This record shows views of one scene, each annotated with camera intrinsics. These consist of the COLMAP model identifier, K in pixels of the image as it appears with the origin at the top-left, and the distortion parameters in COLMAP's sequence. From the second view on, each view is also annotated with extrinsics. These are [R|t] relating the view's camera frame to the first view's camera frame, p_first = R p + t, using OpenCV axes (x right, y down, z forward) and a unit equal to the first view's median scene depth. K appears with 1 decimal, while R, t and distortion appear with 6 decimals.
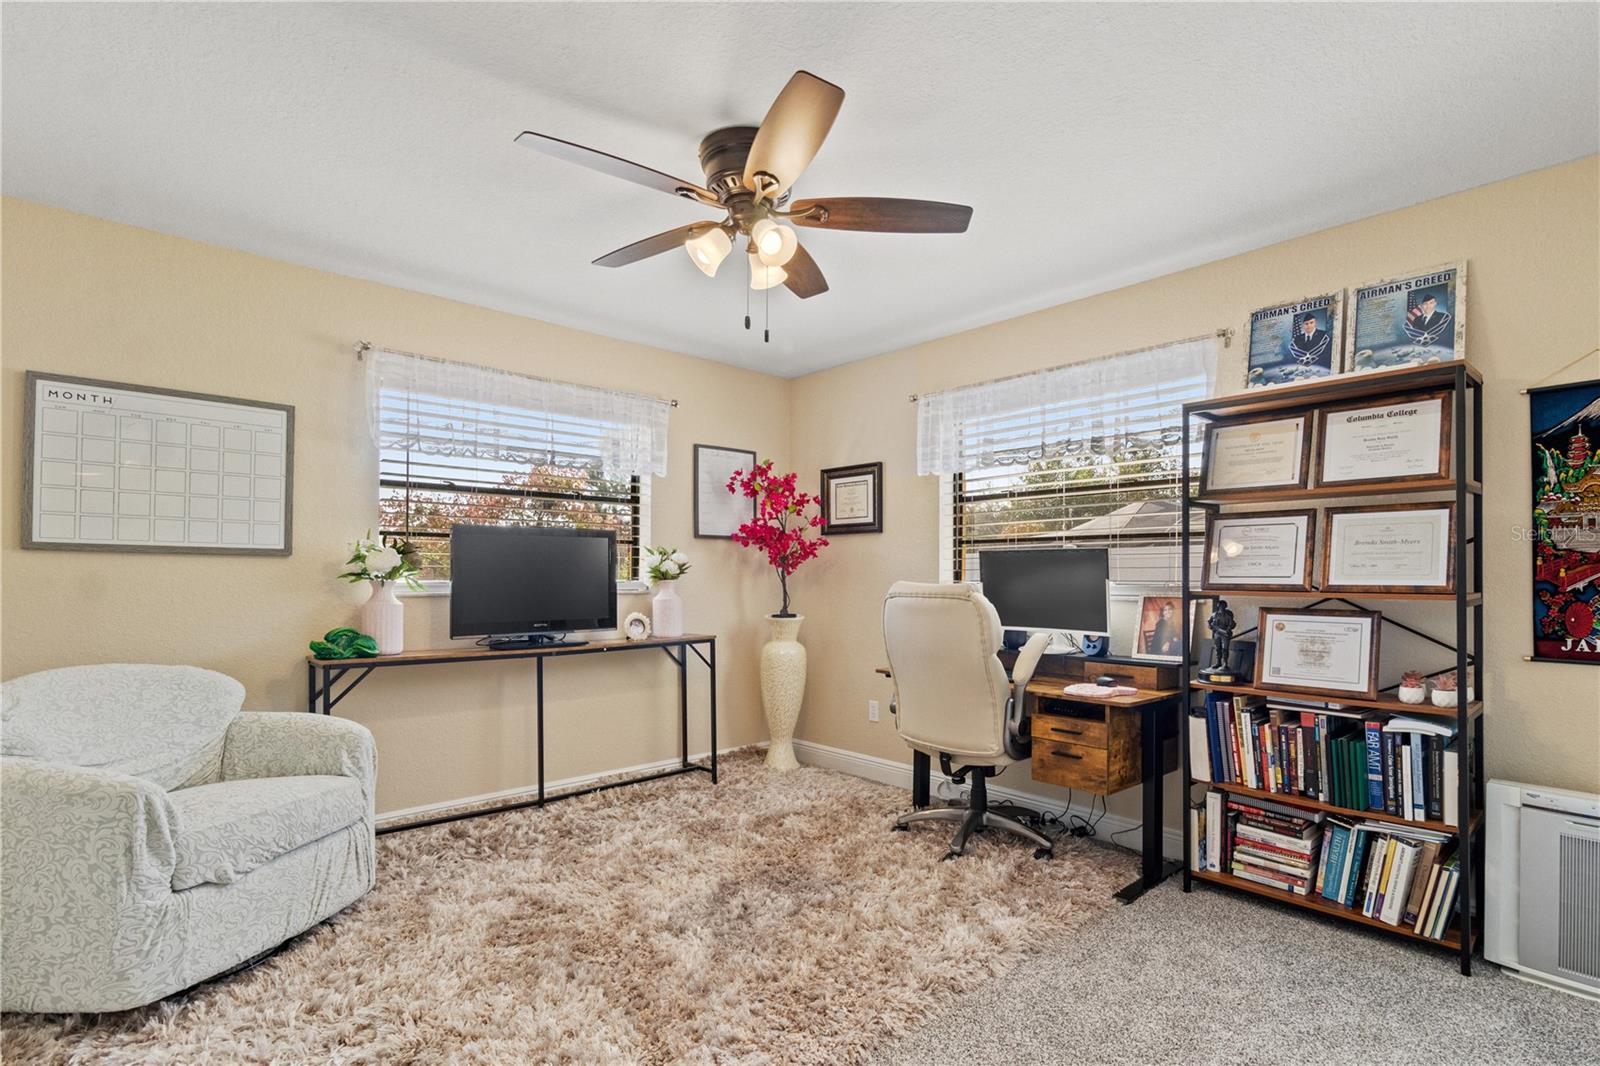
lens RADIAL K [[755.3, 0, 812.0], [0, 755.3, 556.2], [0, 0, 1]] dist [0.001174, 0.000290]
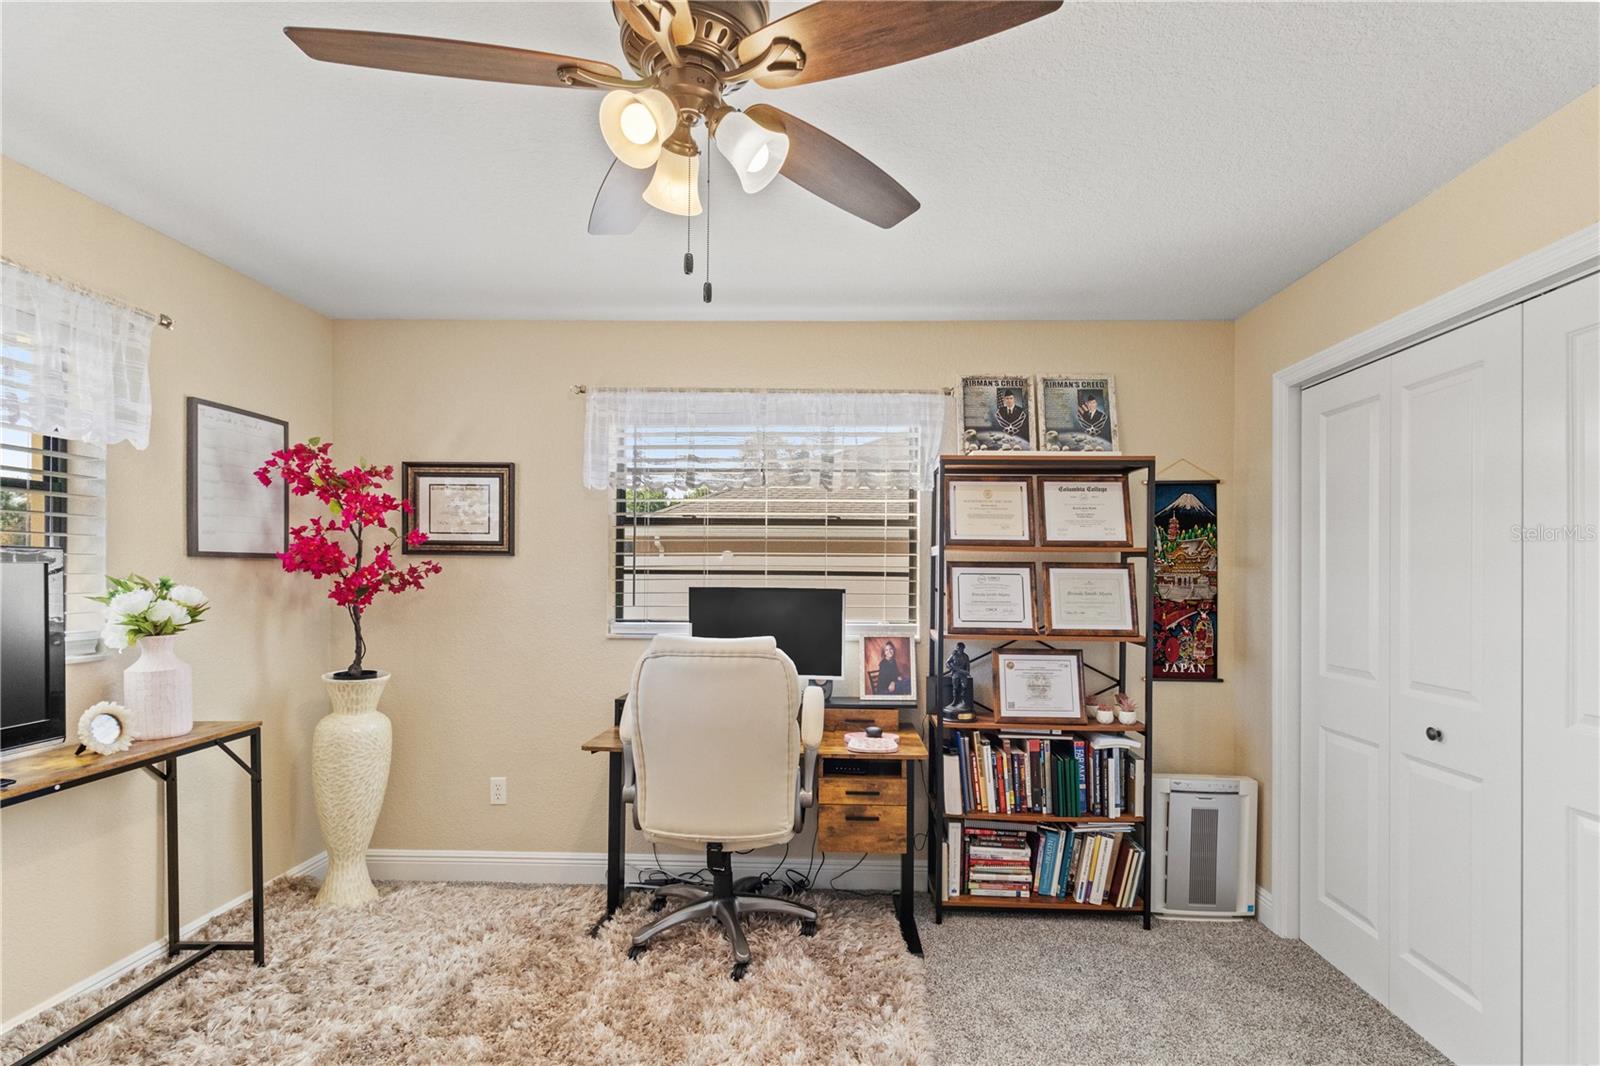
lens RADIAL K [[755.5, 0, 803.4], [0, 755.5, 565.3], [0, 0, 1]] dist [-0.001313, -0.000223]
pose [[0.707086, 0.011363, 0.707037, -0.389796], [-0.023812, 0.999686, 0.007748, -0.056259], [-0.706727, -0.022315, 0.707135, 0.412102]]
